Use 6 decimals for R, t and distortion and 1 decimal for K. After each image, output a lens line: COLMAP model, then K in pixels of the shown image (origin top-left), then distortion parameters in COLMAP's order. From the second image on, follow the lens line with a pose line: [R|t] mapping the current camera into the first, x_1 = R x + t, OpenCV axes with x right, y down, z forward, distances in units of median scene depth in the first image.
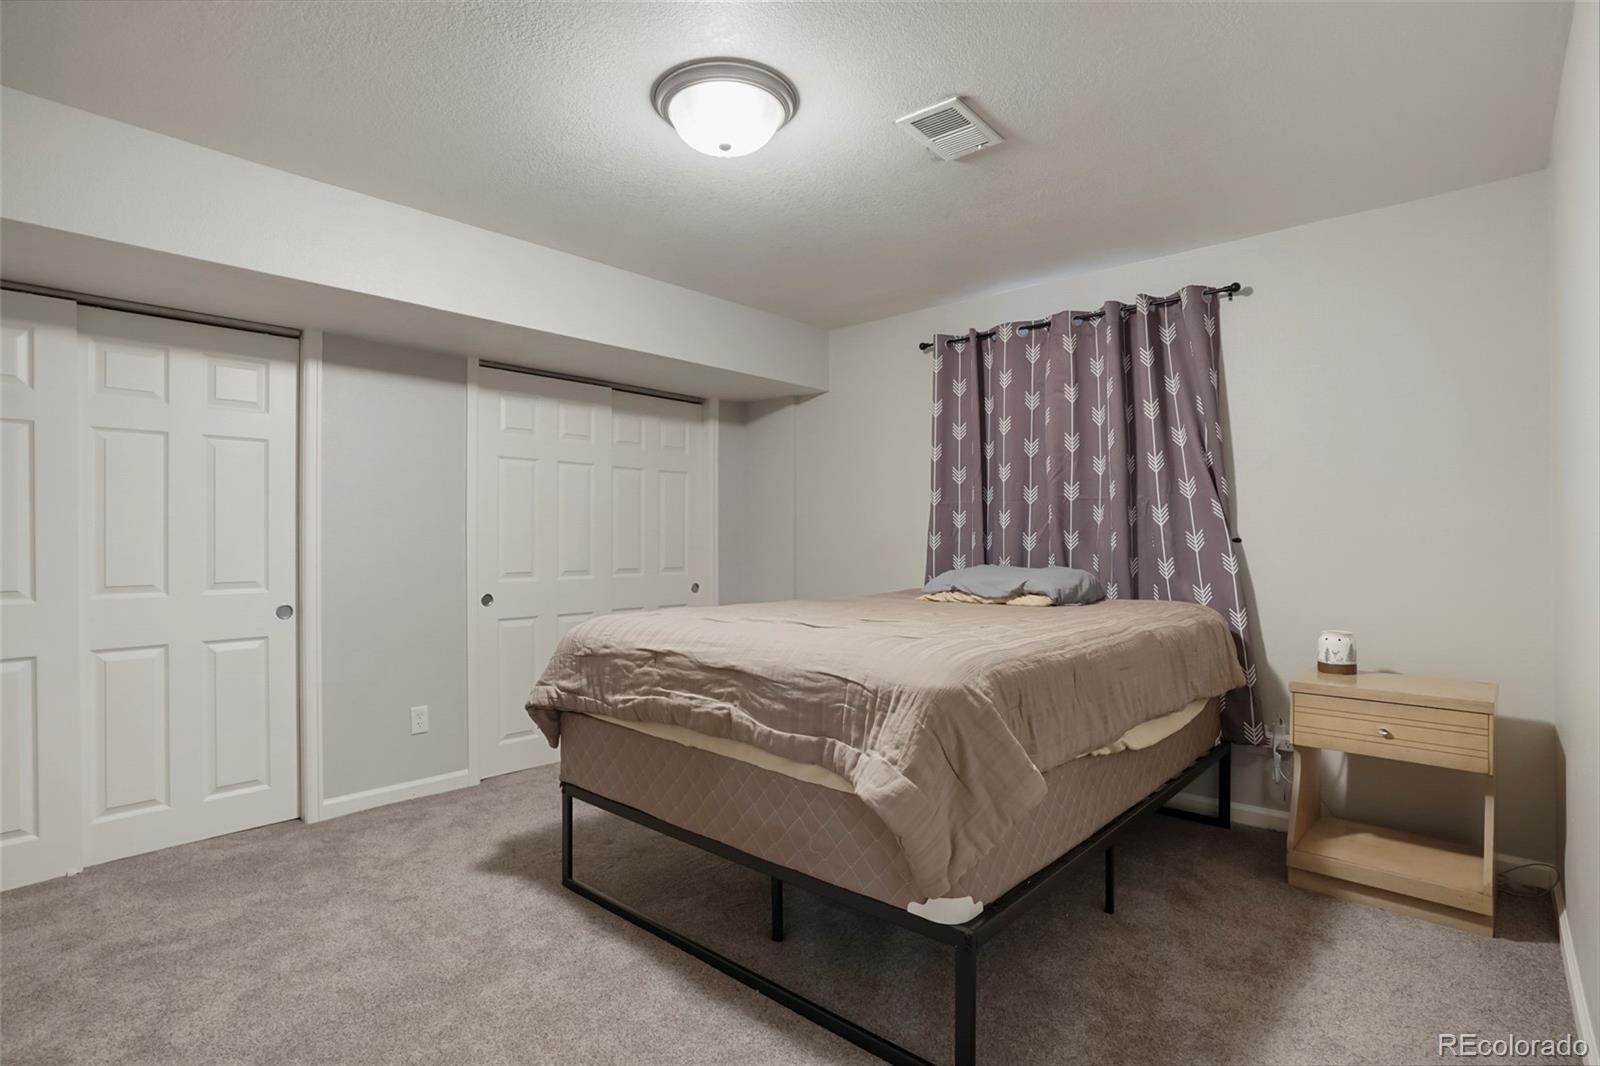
lens RADIAL K [[789.3, 0, 801.7], [0, 789.3, 531.6], [0, 0, 1]] dist [-0.035735, 0.011579]
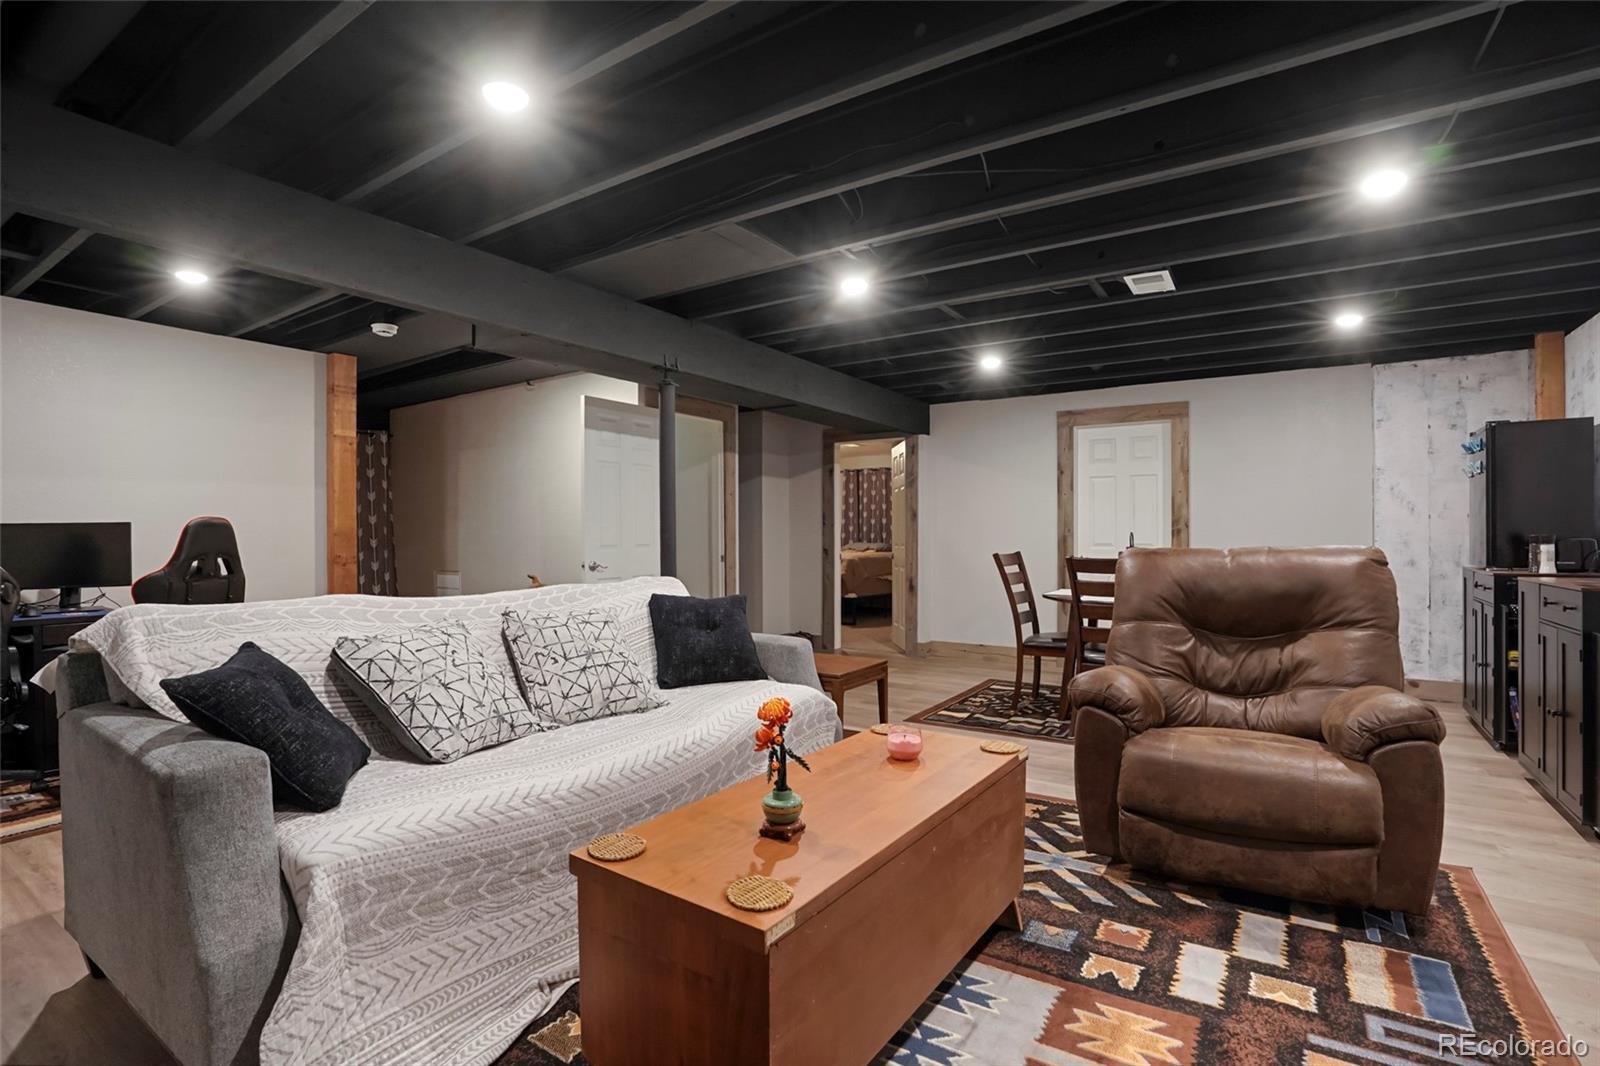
lens RADIAL K [[750.4, 0, 795.8], [0, 750.4, 534.7], [0, 0, 1]] dist [-0.037631, 0.001934]
pose [[0.989812, 0.005563, 0.142272, -0.467634], [-0.005965, 0.999979, 0.002399, 0.003571], [-0.142256, -0.003223, 0.989825, -2.037746]]
